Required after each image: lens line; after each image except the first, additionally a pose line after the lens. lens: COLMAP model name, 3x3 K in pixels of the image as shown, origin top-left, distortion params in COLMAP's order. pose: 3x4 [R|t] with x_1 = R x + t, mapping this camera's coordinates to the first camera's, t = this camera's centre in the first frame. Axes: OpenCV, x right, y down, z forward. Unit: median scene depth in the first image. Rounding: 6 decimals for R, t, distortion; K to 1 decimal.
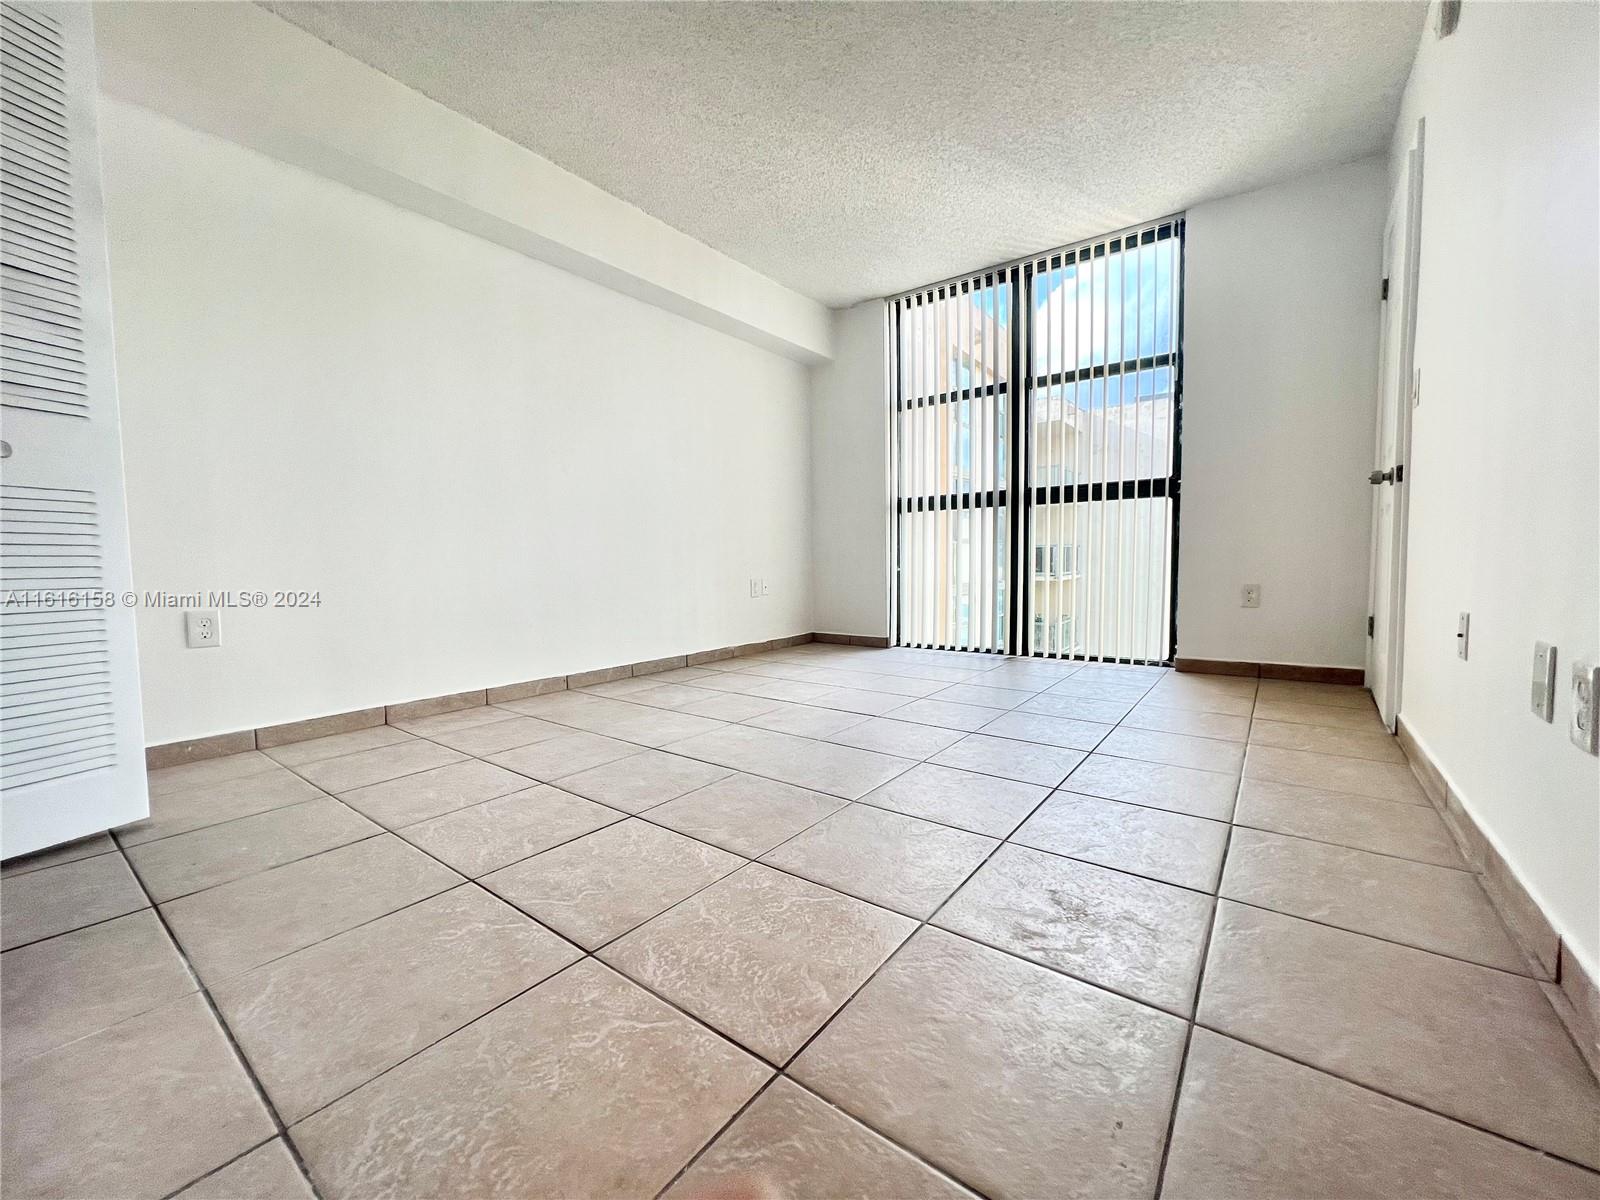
lens RADIAL K [[638.2, 0, 801.1], [0, 638.2, 597.3], [0, 0, 1]] dist [-0.001582, 0.000643]
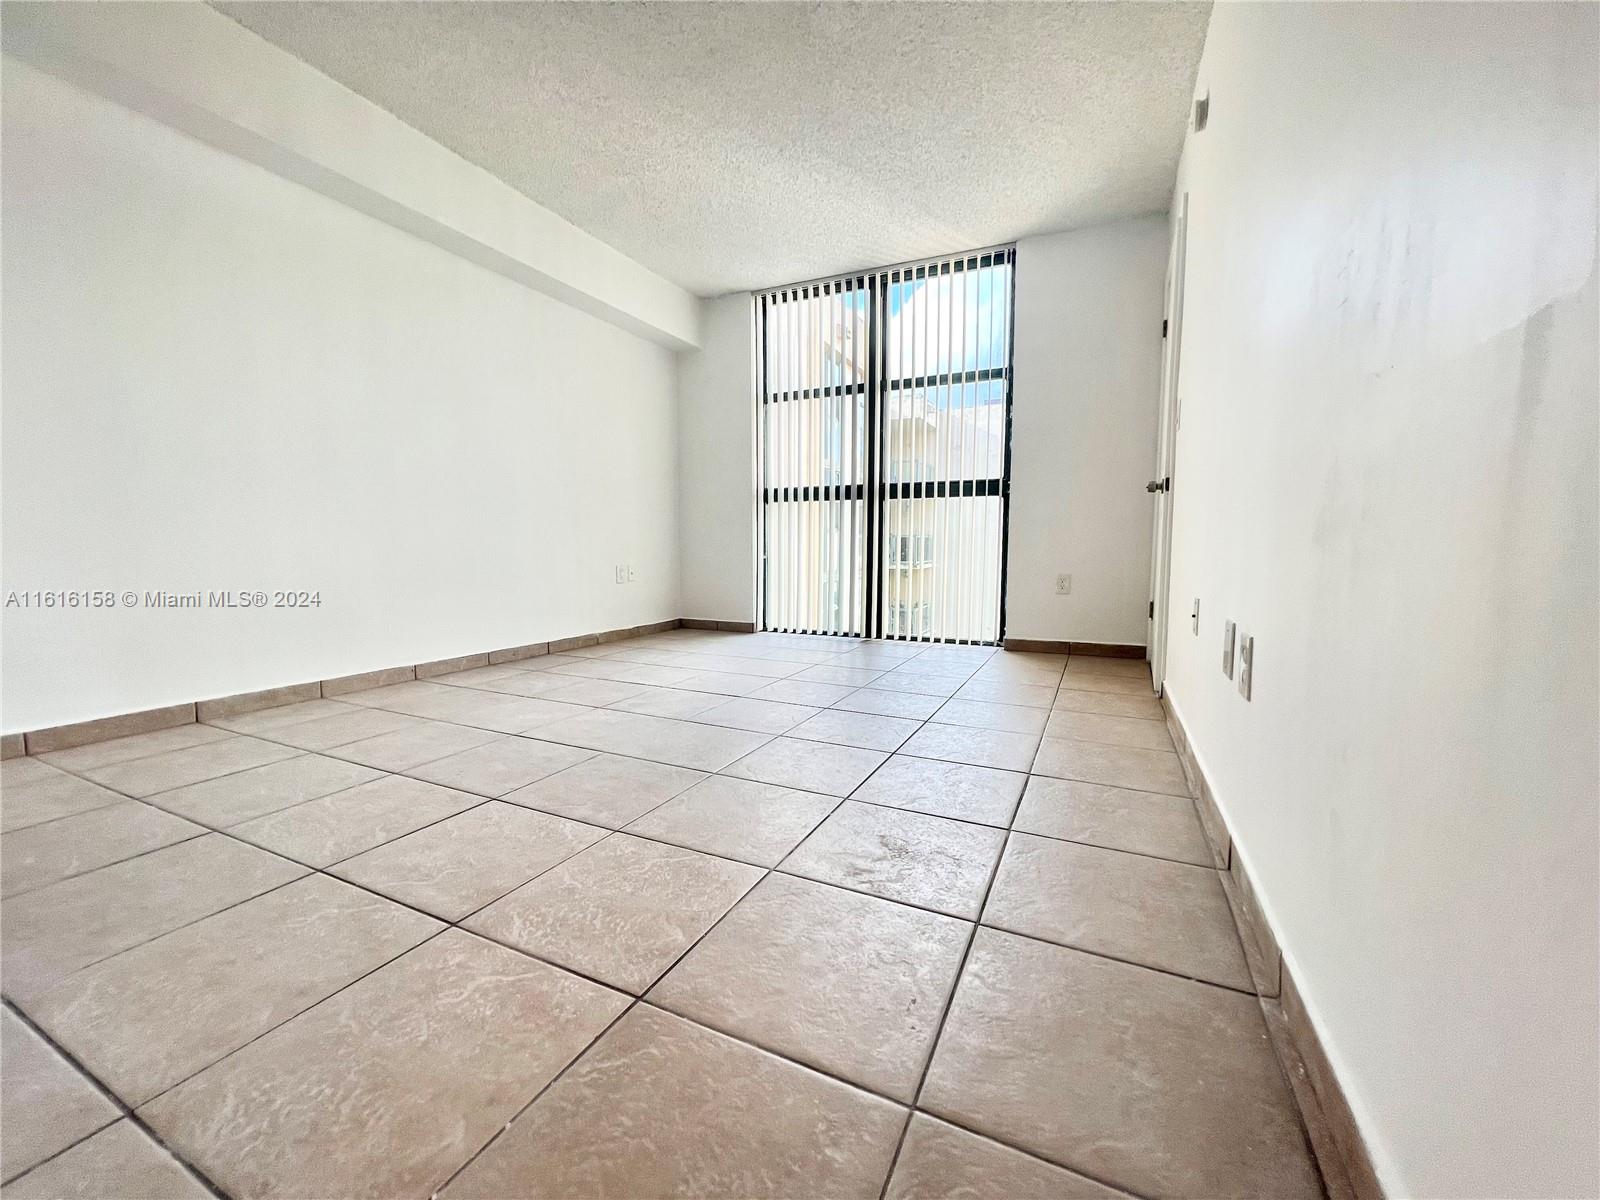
lens RADIAL K [[638.2, 0, 799.9], [0, 638.2, 596.8], [0, 0, 1]] dist [-0.001582, 0.000643]
pose [[0.980155, 0.000285, 0.198231, 0.009553], [-0.004312, 0.999793, 0.019883, -0.000176], [-0.198184, -0.020343, 0.979954, -0.067595]]
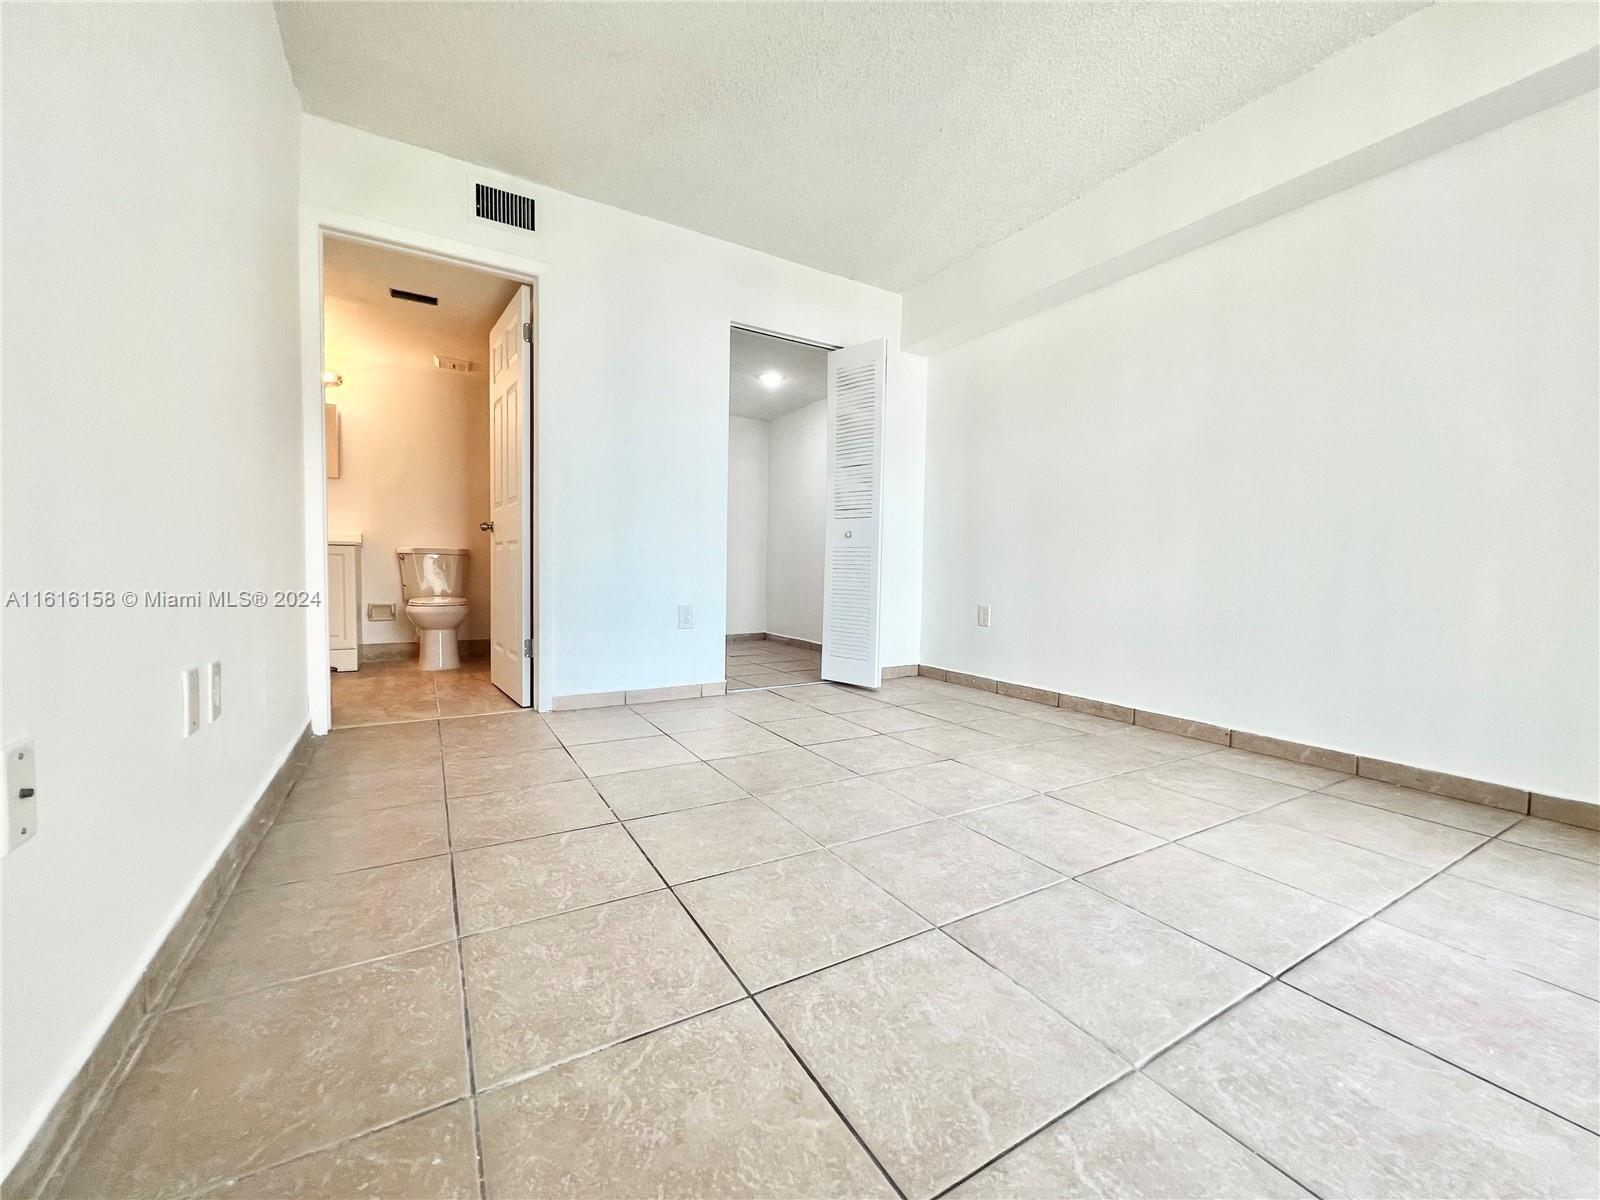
lens RADIAL K [[638.2, 0, 806.3], [0, 638.2, 598.7], [0, 0, 1]] dist [-0.001582, 0.000643]
pose [[-0.376854, 0.048302, -0.925013, 0.744743], [-0.070925, 0.994203, 0.080810, -0.090918], [0.923553, 0.096061, -0.371243, 0.987009]]
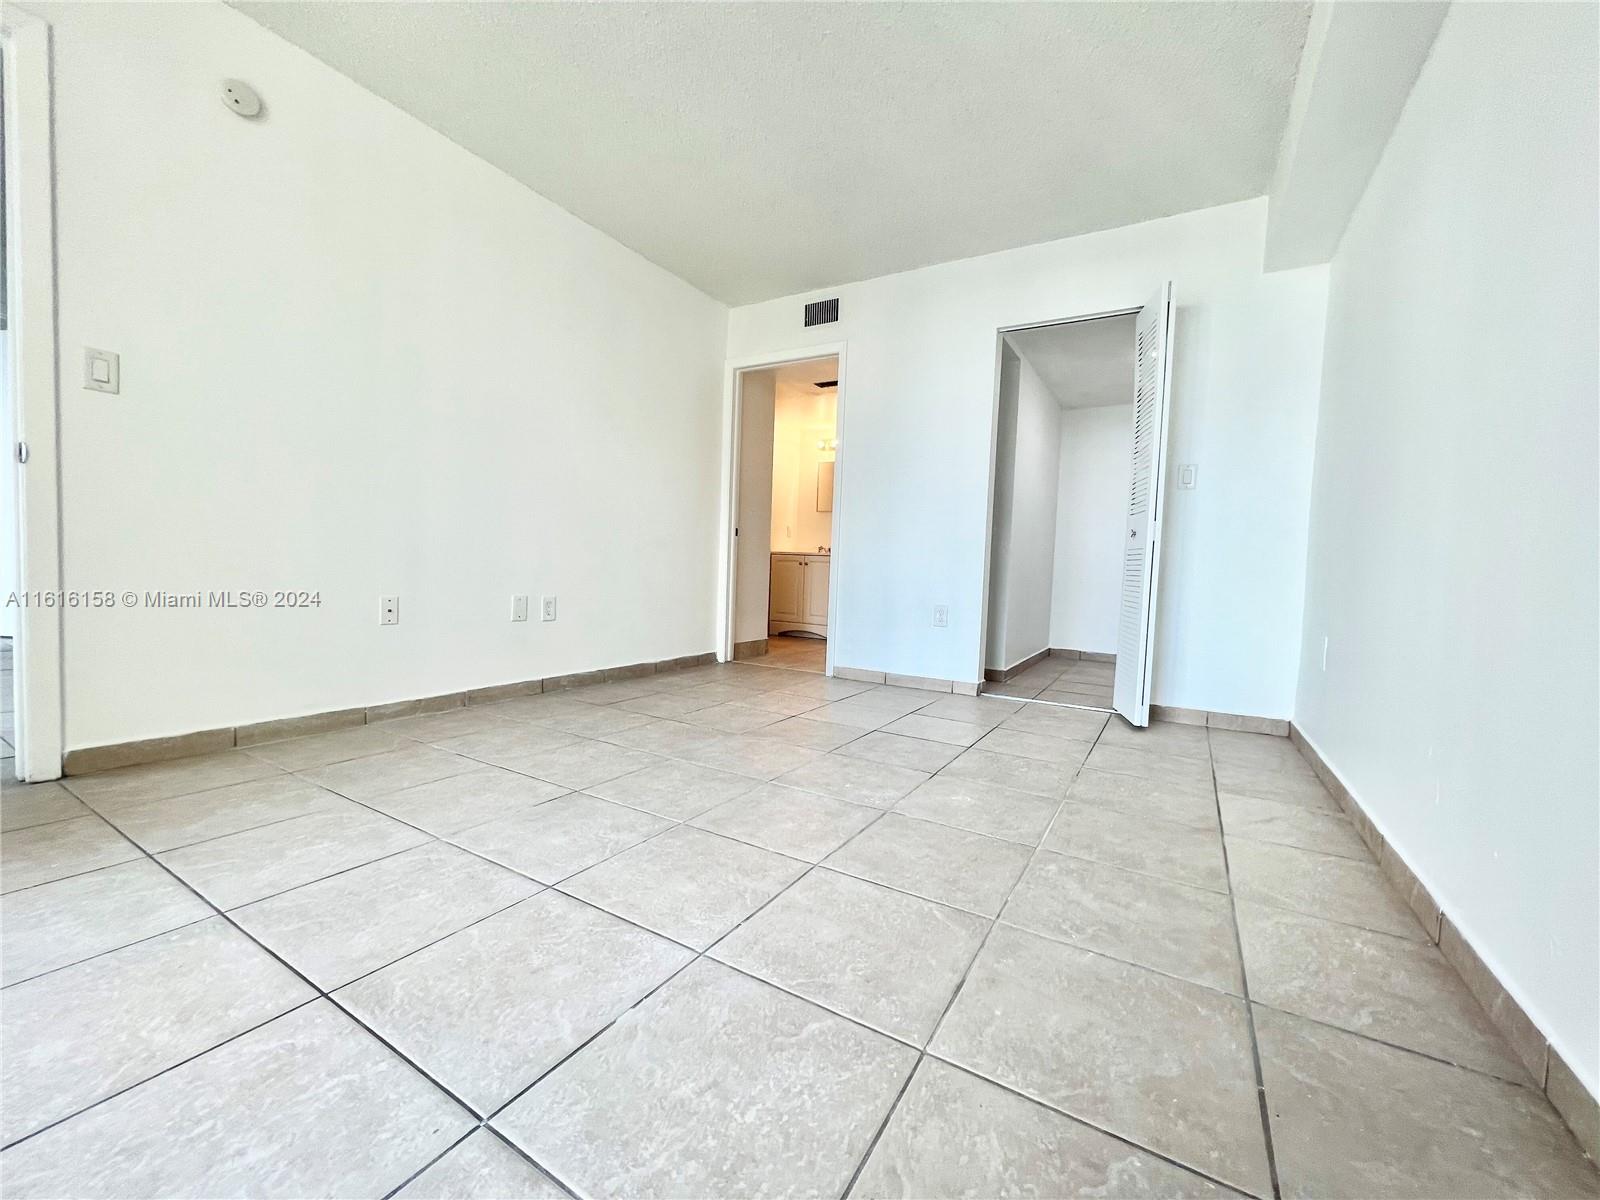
lens RADIAL K [[638.2, 0, 796.9], [0, 638.2, 599.7], [0, 0, 1]] dist [-0.001582, 0.000643]
pose [[-0.993902, -0.020415, -0.108362, 0.198036], [-0.033059, 0.992675, 0.116208, -0.116549], [0.105196, 0.119082, -0.987296, 1.548493]]
